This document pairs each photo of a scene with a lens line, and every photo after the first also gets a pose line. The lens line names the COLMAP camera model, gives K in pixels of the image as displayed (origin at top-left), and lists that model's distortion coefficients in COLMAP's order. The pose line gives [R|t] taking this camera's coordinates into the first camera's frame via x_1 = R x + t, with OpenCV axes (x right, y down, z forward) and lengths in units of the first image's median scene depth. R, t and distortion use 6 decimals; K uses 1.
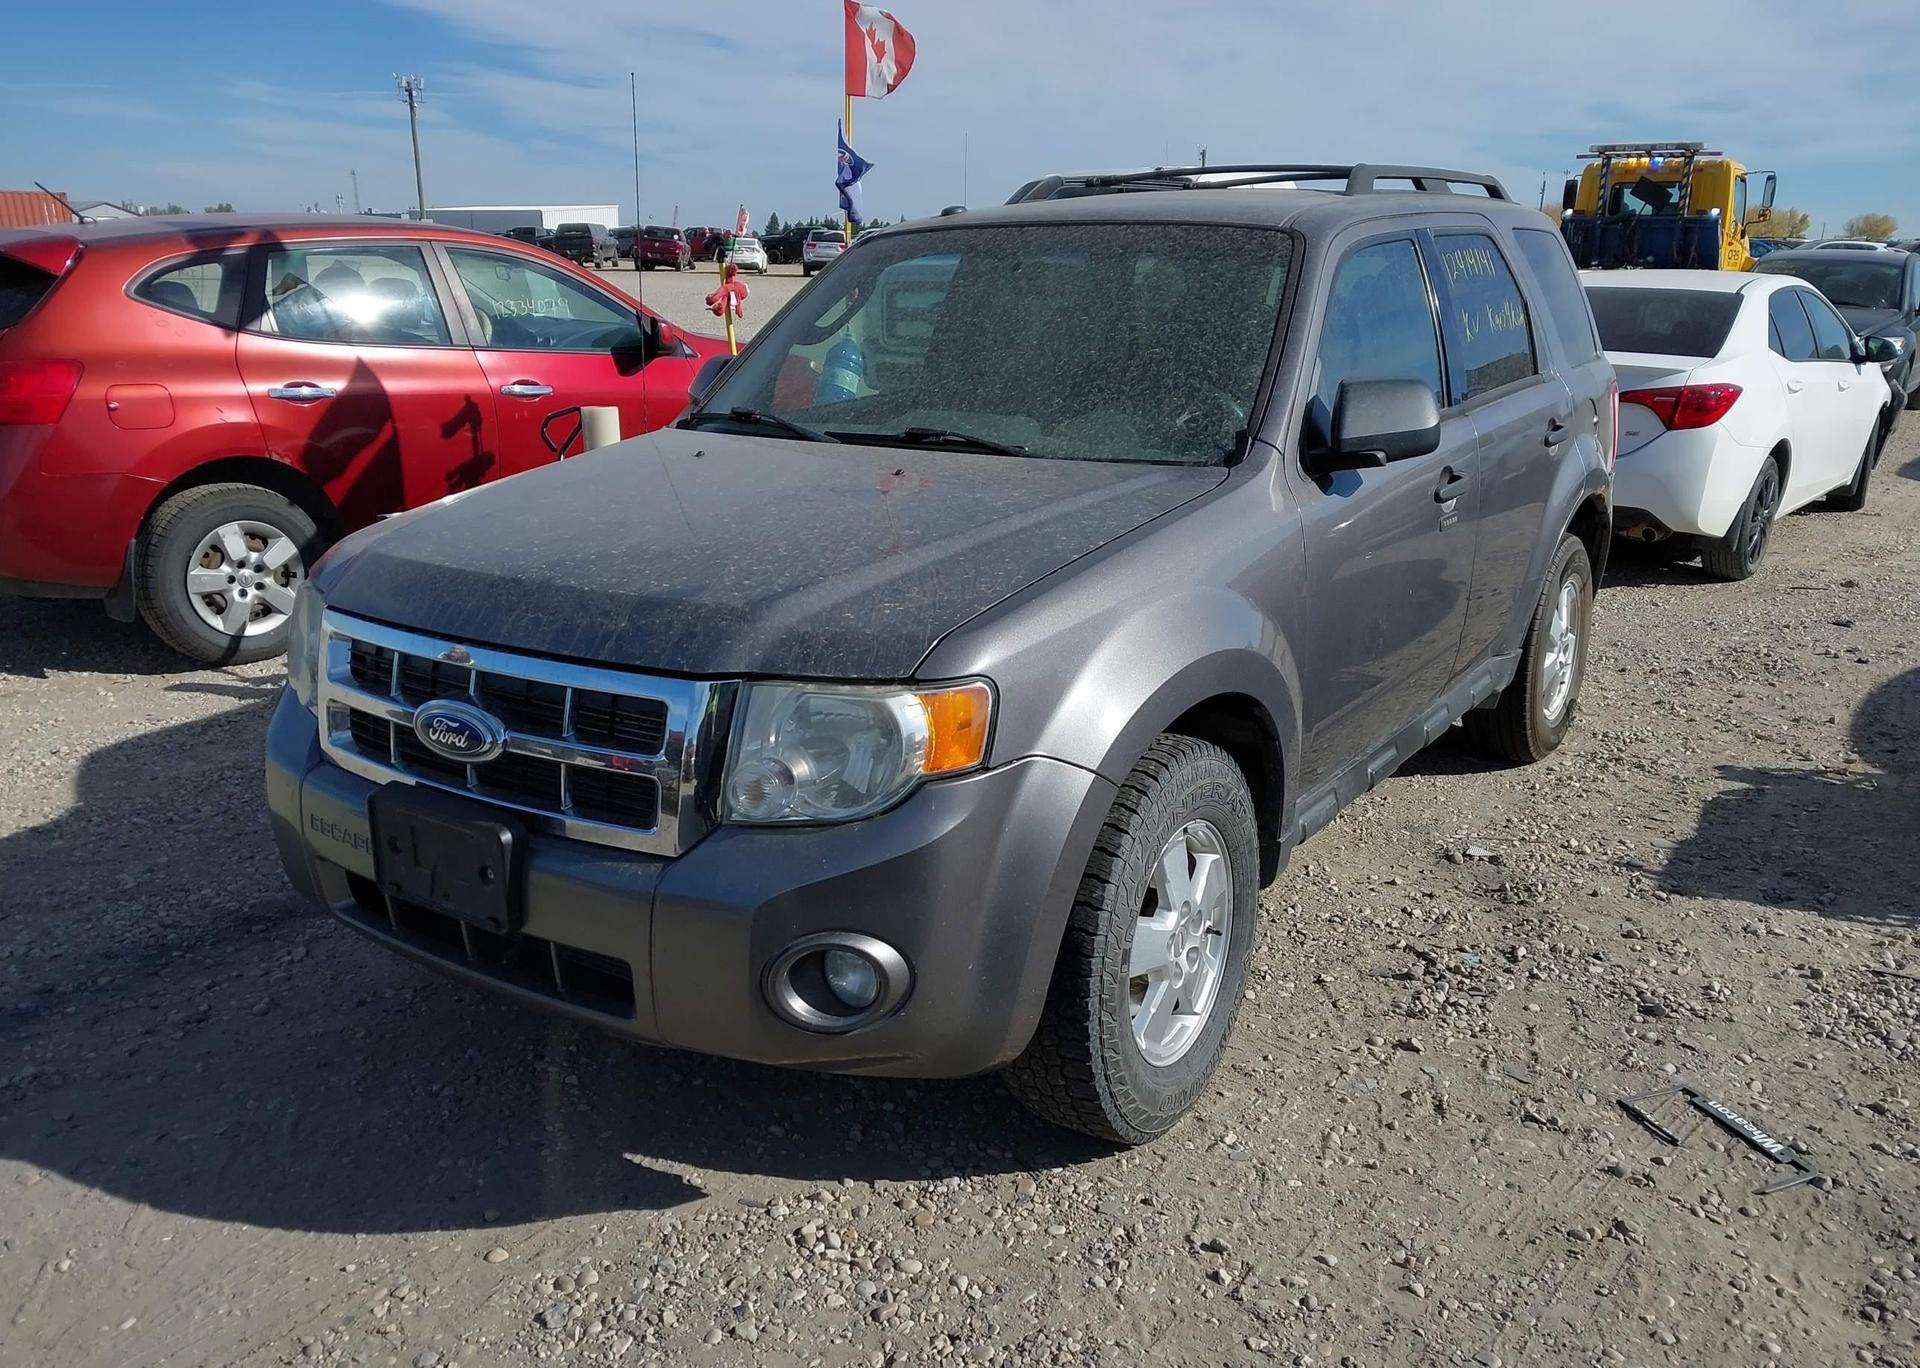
lens RADIAL K [[1537.8, 0, 970.3], [0, 1537.8, 698.5], [0, 0, 1]] dist [0.026834, -0.029398]
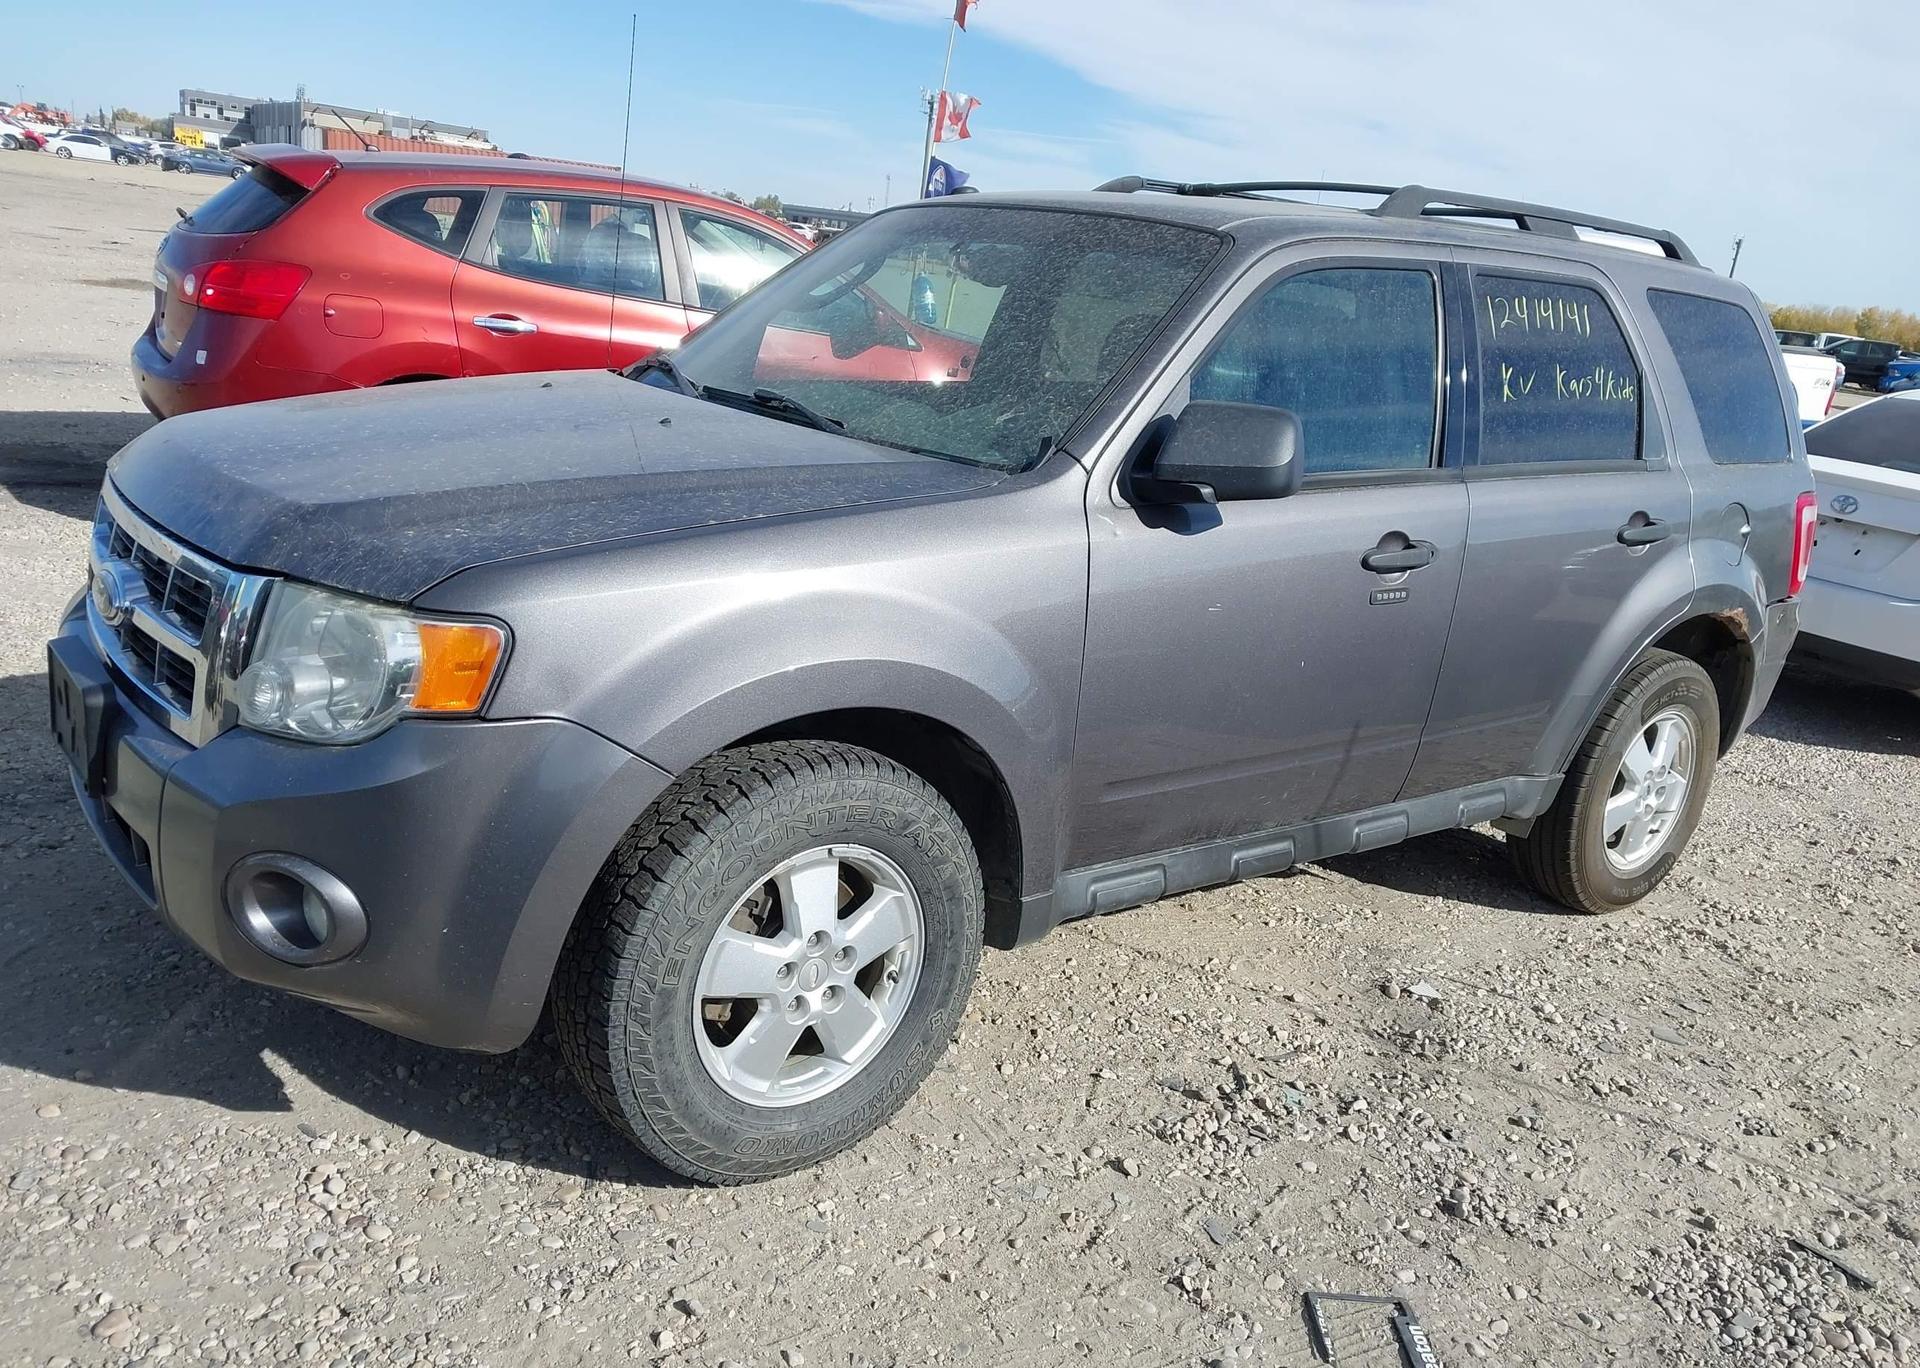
lens RADIAL K [[1537.8, 0, 958.9], [0, 1537.8, 694.5], [0, 0, 1]] dist [0.026834, -0.029398]
pose [[0.946466, 0.185603, -0.264109, 0.371627], [-0.192298, 0.981336, 0.000514, -0.016950], [0.259275, 0.050301, 0.964493, 0.128846]]
